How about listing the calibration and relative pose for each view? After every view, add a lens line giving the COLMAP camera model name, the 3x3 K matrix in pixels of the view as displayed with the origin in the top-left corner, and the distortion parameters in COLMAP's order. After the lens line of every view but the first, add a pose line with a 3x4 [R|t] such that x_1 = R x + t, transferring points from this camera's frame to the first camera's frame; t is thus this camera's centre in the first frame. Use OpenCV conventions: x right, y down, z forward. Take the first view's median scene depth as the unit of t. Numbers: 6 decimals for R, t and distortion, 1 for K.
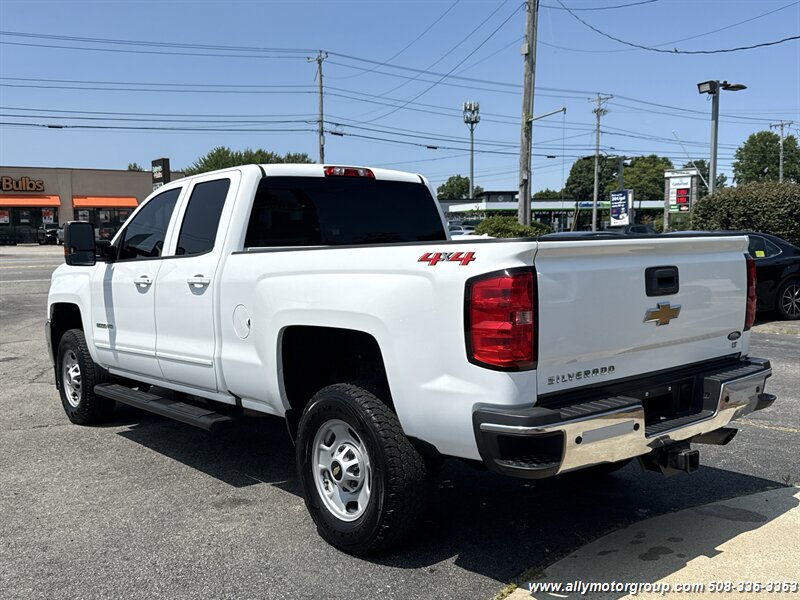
lens RADIAL K [[761.7, 0, 415.4], [0, 761.7, 302.5], [0, 0, 1]] dist [0.152390, -0.361311]
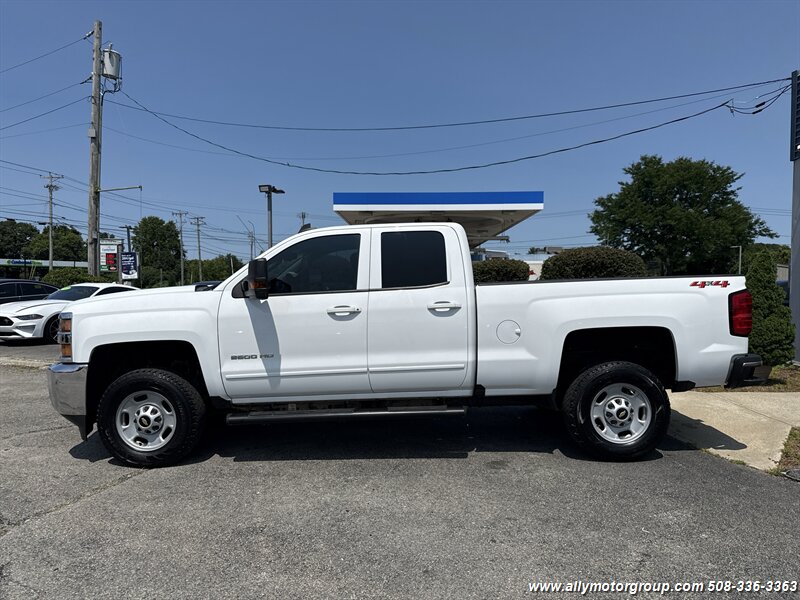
lens RADIAL K [[539.2, 0, 402.4], [0, 539.2, 300.6], [0, 0, 1]] dist [0.110488, -0.157089]
pose [[0.664872, -0.011735, 0.746865, -0.181842], [0.060787, 0.997410, -0.038442, -0.001103], [-0.744480, 0.070959, 0.663863, 0.076644]]
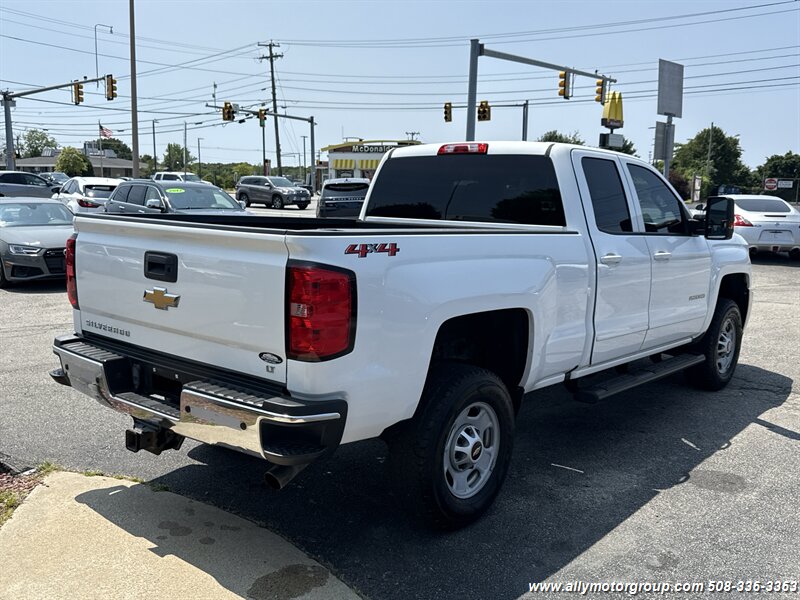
lens RADIAL K [[761.7, 0, 415.4], [0, 761.7, 302.5], [0, 0, 1]] dist [0.152390, -0.361311]
pose [[0.162998, 0.163669, -0.972956, 0.180253], [-0.108289, 0.983155, 0.147243, -0.021984], [0.980666, 0.081360, 0.177976, 0.150875]]
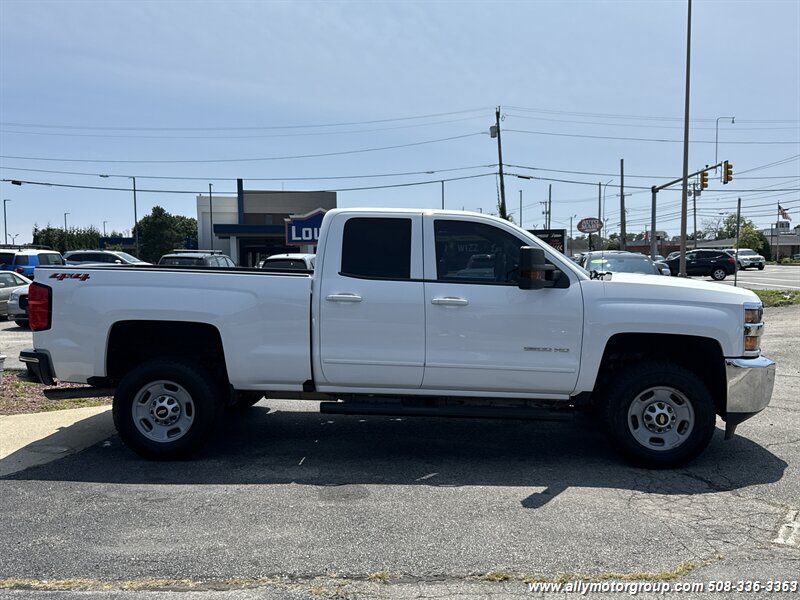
lens RADIAL K [[707.3, 0, 400.0], [0, 707.3, 300.0], [0, 0, 1]] dist [0.144588, -0.257435]
pose [[-0.688594, 0.056400, -0.722950, 0.147225], [-0.051483, 0.990653, 0.126320, -0.036853], [0.723317, 0.124203, -0.679254, 0.381858]]
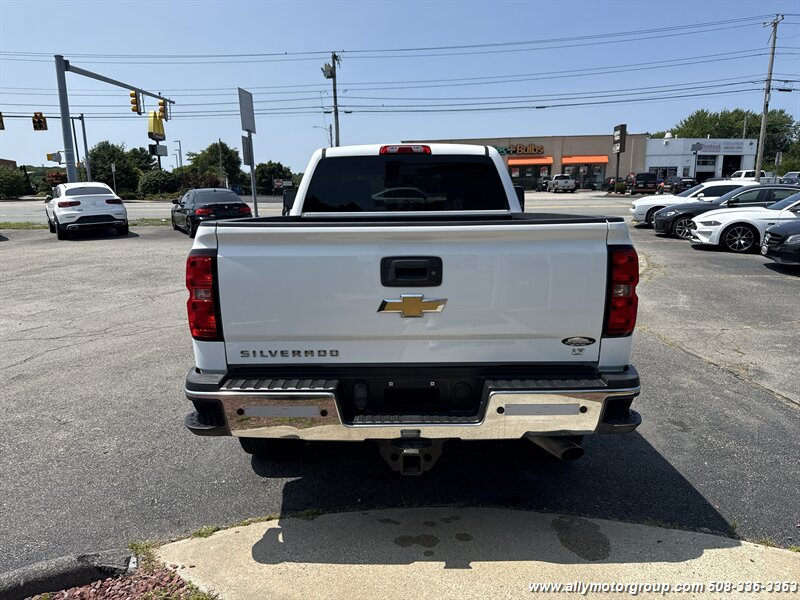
lens RADIAL K [[562.5, 0, 406.9], [0, 562.5, 295.9], [0, 0, 1]] dist [0.033962, -0.044974]
pose [[0.758300, 0.127911, -0.639234, 0.099105], [-0.057083, 0.989823, 0.130350, -0.011440], [0.649402, -0.062355, 0.757885, 0.062295]]
